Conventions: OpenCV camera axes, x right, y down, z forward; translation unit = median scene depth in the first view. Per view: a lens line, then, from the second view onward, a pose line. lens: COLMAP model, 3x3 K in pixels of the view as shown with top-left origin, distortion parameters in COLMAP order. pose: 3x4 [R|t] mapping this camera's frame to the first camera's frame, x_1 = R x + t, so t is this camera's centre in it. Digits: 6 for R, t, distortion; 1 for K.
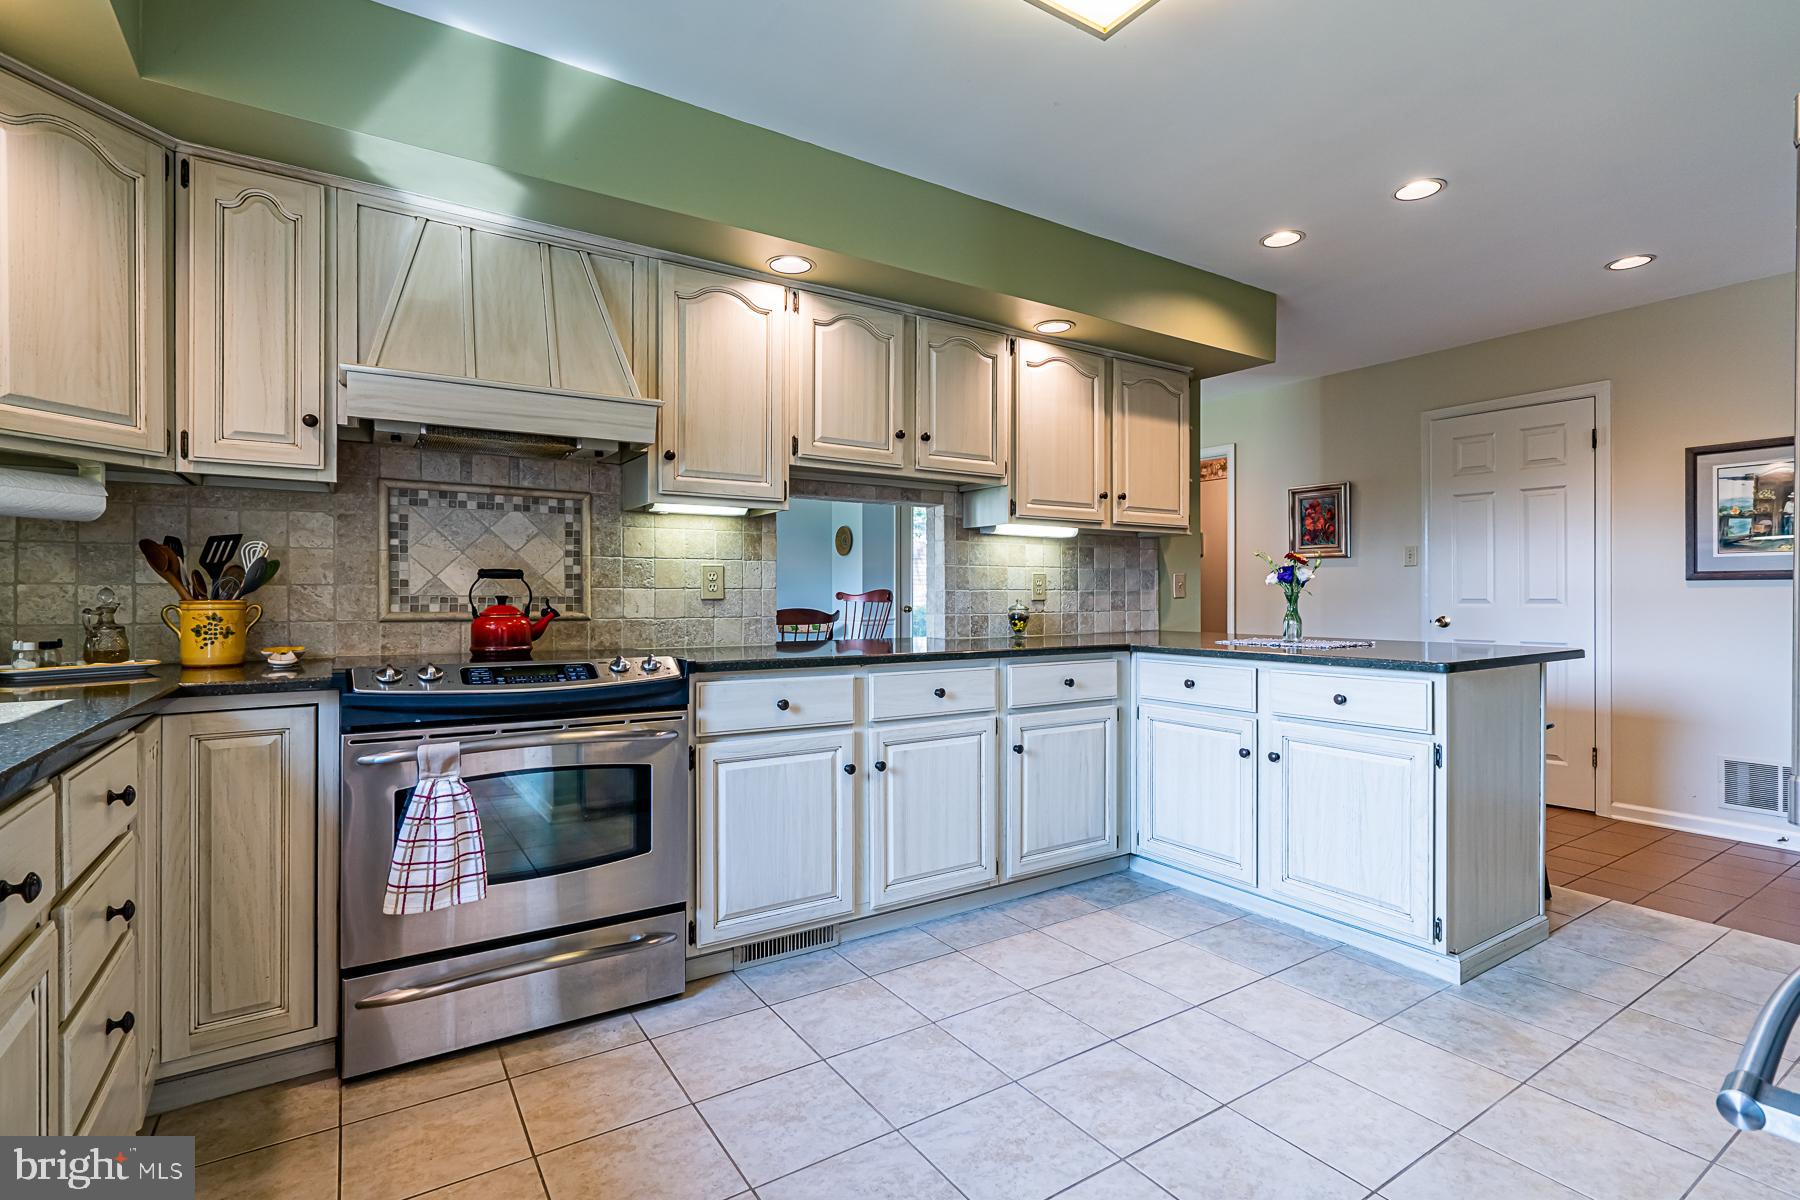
lens RADIAL K [[837.6, 0, 900.0], [0, 837.6, 600.0], [0, 0, 1]] dist [0.000432, 0.001016]
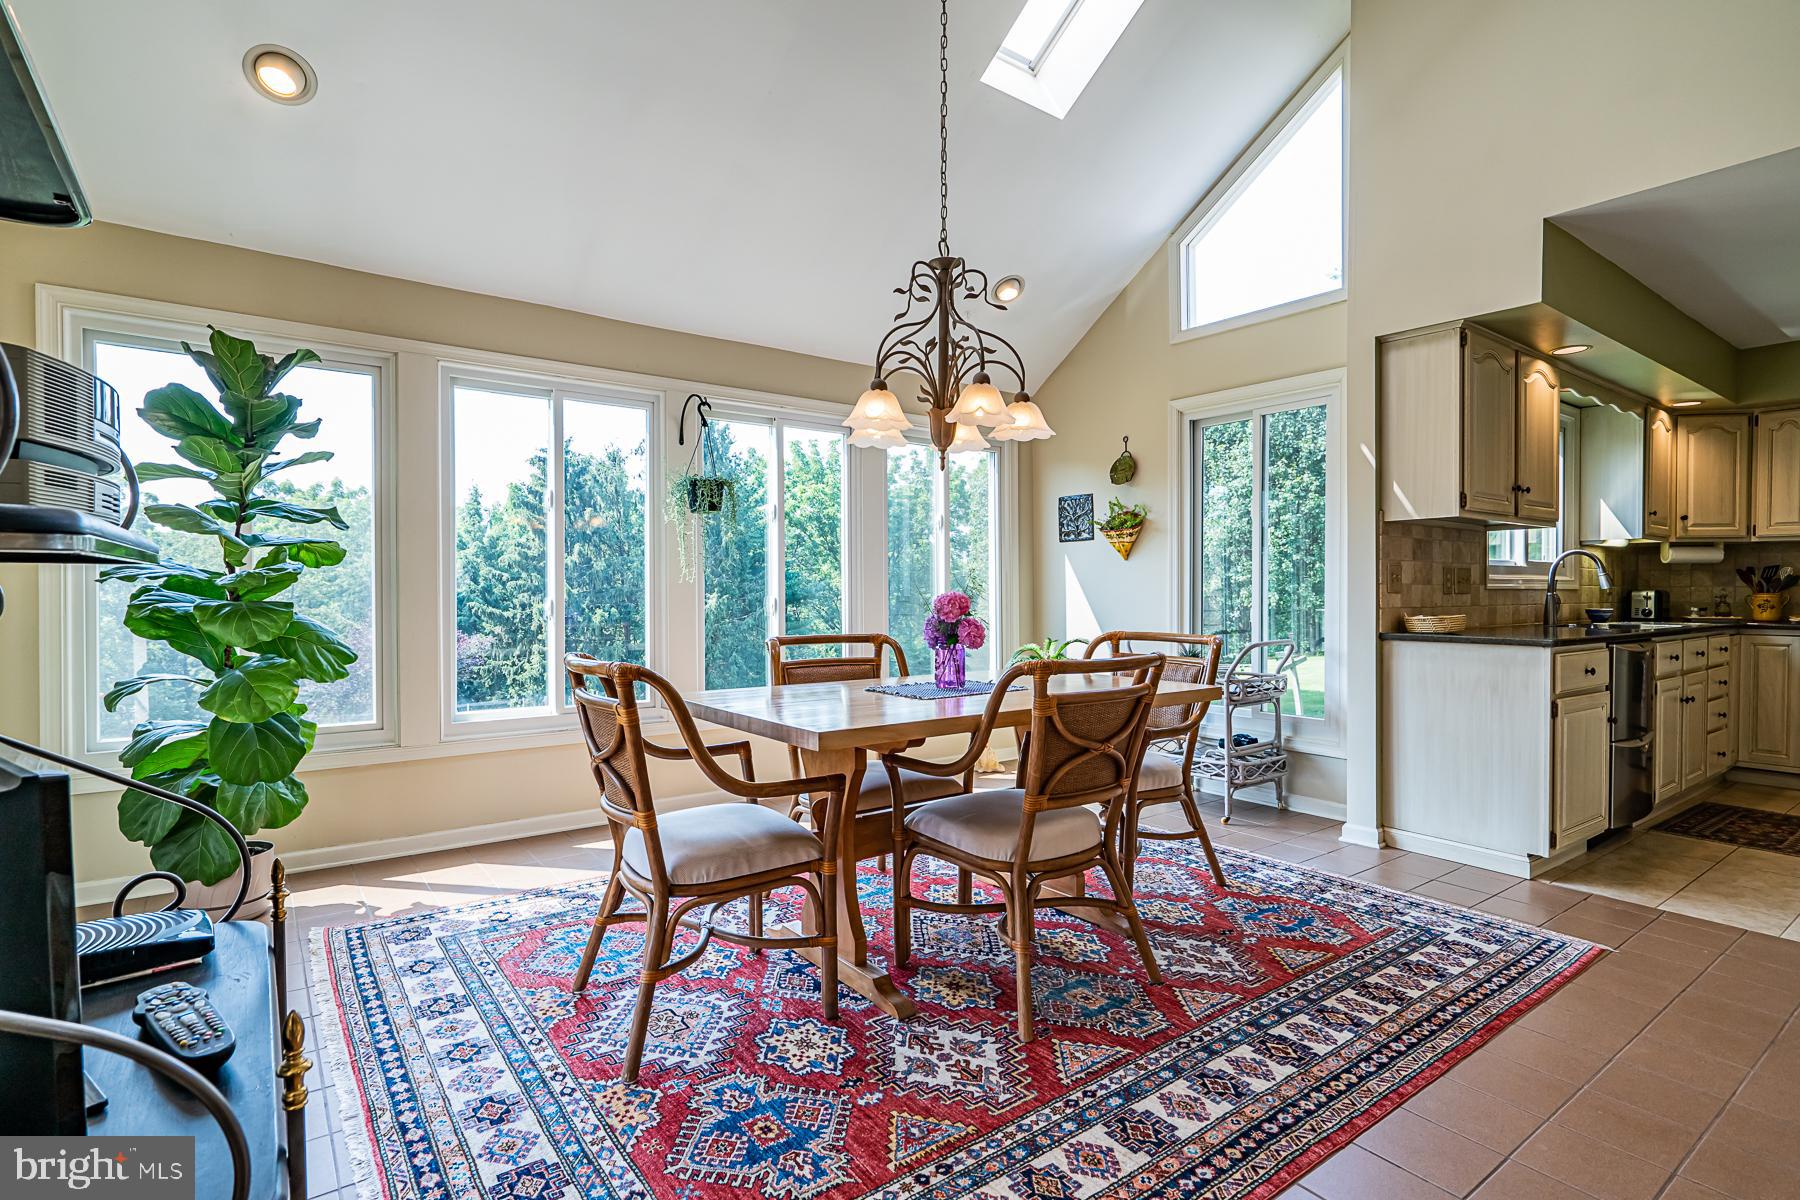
lens RADIAL K [[891.9, 0, 894.1], [0, 891.9, 602.3], [0, 0, 1]] dist [-0.015933, -0.001076]
pose [[0.047664, 0.016944, -0.998720, 1.272715], [-0.002054, 0.999856, 0.016866, -0.008914], [0.998861, 0.001248, 0.047692, -1.307984]]
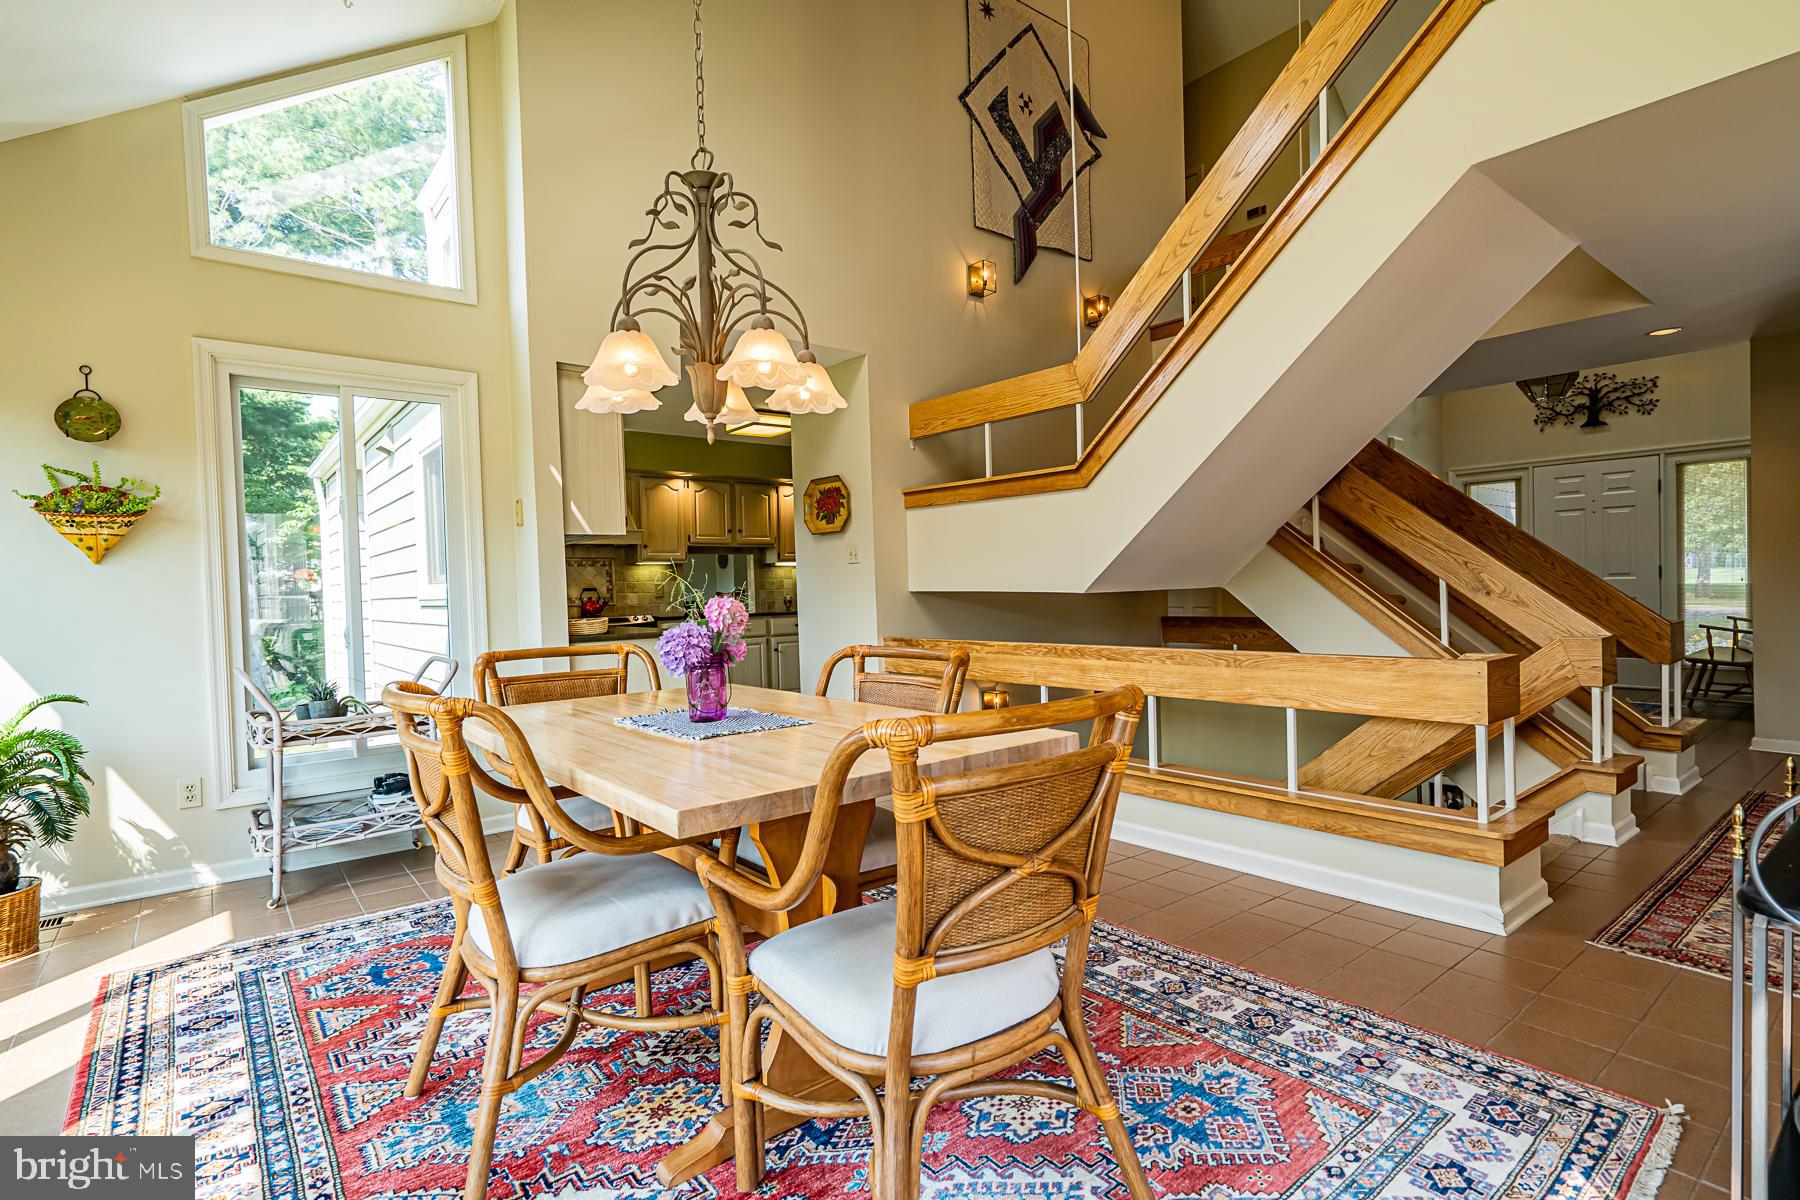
lens RADIAL K [[891.9, 0, 894.1], [0, 891.9, 602.3], [0, 0, 1]] dist [-0.015933, -0.001076]
pose [[0.994848, -0.028323, 0.097345, 0.268491], [0.027263, 0.999554, 0.012196, 0.001134], [-0.097647, -0.009479, 0.995176, -2.063236]]
